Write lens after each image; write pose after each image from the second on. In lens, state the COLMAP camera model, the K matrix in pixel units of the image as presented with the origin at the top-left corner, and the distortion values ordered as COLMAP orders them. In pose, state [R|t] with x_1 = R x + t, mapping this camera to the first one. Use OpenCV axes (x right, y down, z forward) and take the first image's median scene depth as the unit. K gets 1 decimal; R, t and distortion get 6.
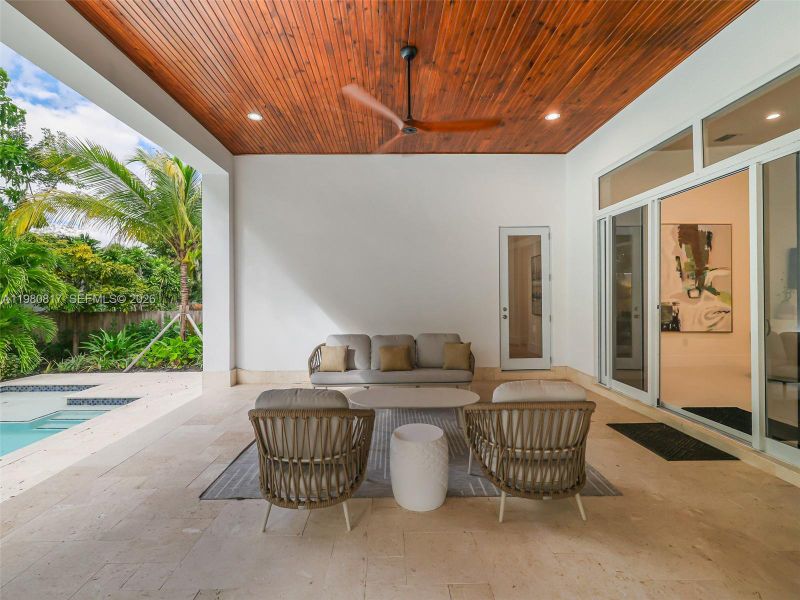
lens RADIAL K [[385.0, 0, 387.5], [0, 385.0, 296.7], [0, 0, 1]] dist [-0.002680, -0.000215]
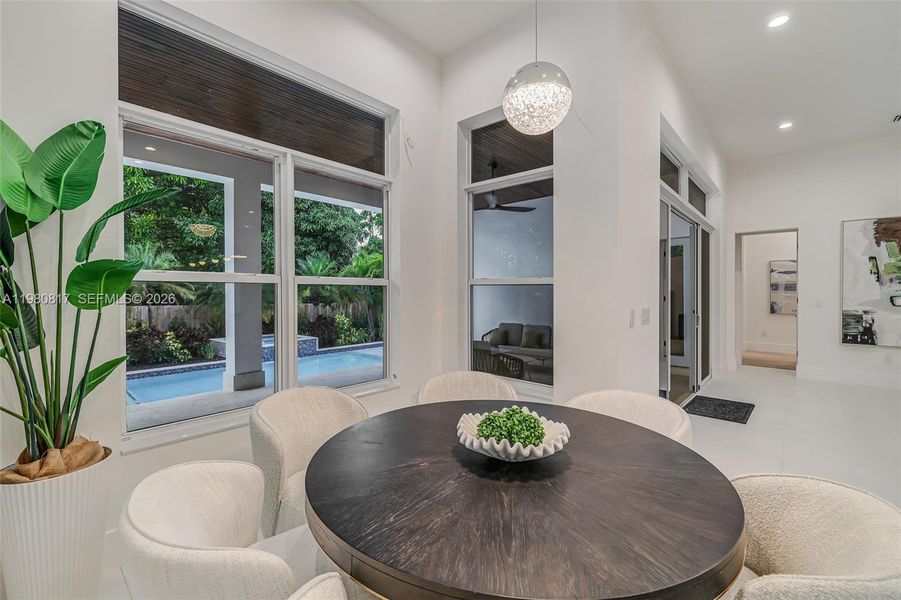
lens RADIAL K [[383.9, 0, 441.4], [0, 383.9, 295.1], [0, 0, 1]] dist [-0.000601, -0.000369]
pose [[0.727132, 0.009964, -0.686426, 0.643739], [-0.006920, 0.999950, 0.007185, -0.019439], [0.686463, -0.000474, 0.727164, -0.274199]]
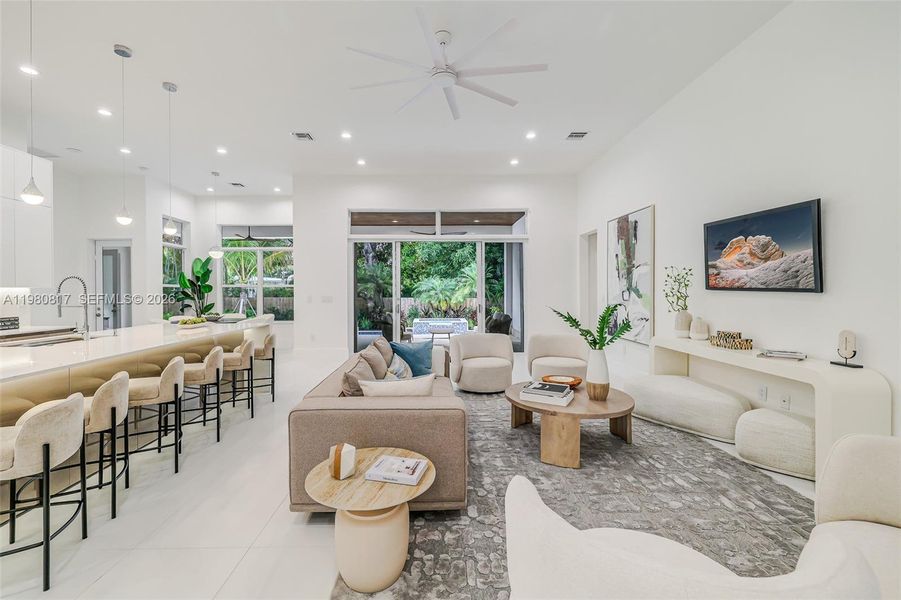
lens RADIAL K [[382.0, 0, 437.7], [0, 382.0, 292.3], [0, 0, 1]] dist [0.000005, -0.000231]
pose [[0.000647, 0.011568, -0.999933, 1.656737], [0.000471, 0.999933, 0.011569, -0.025457], [1.000000, -0.000479, 0.000642, 0.576596]]
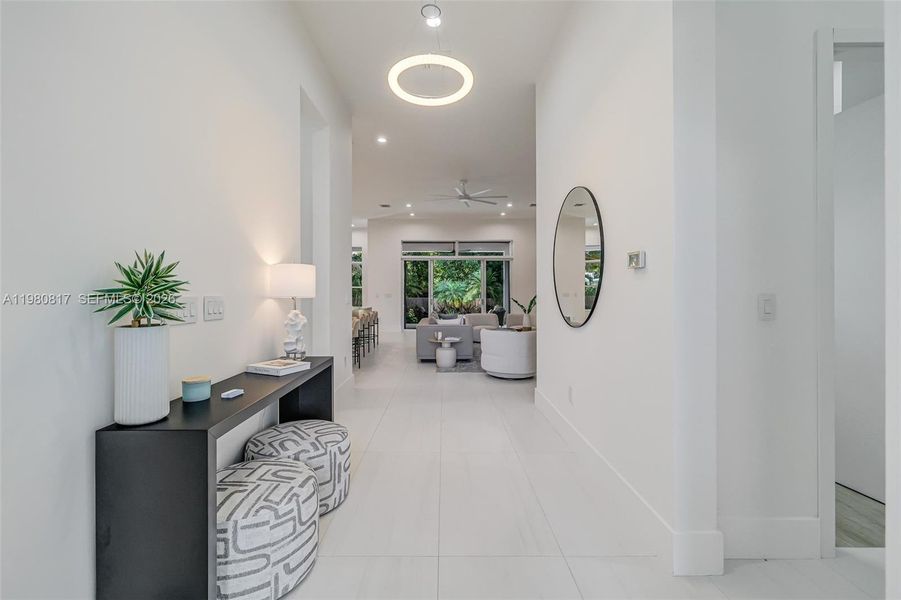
lens RADIAL K [[383.9, 0, 441.4], [0, 383.9, 295.1], [0, 0, 1]] dist [-0.000601, -0.000369]
pose [[-0.014716, 0.013602, -0.999799, 2.371462], [-0.002088, 0.999905, 0.013634, -0.020621], [0.999890, 0.002288, -0.014686, 0.531063]]
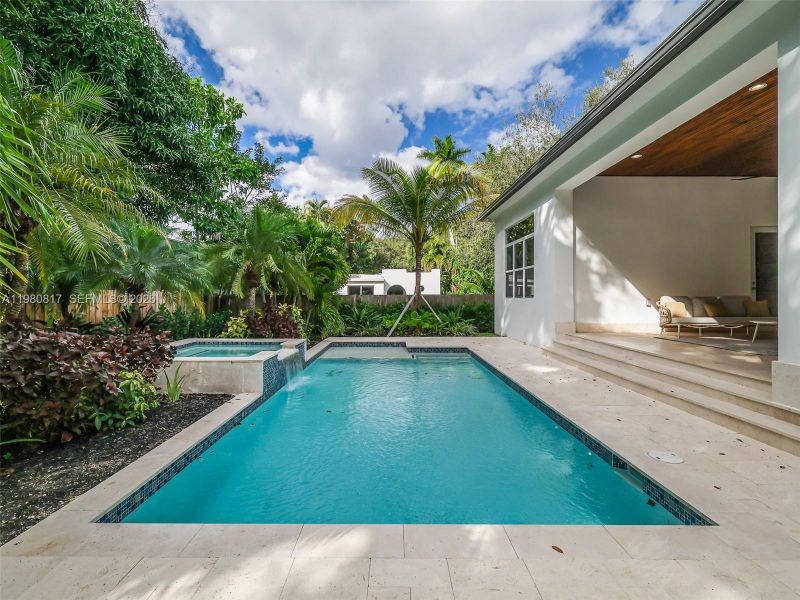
lens RADIAL K [[382.5, 0, 392.4], [0, 382.5, 289.8], [0, 0, 1]] dist [-0.001807, -0.000662]
pose [[0.999725, 0.008251, -0.021956, -1.026763], [-0.008674, 0.999777, -0.019237, 0.101079], [0.021792, 0.019423, 0.999574, -0.439247]]
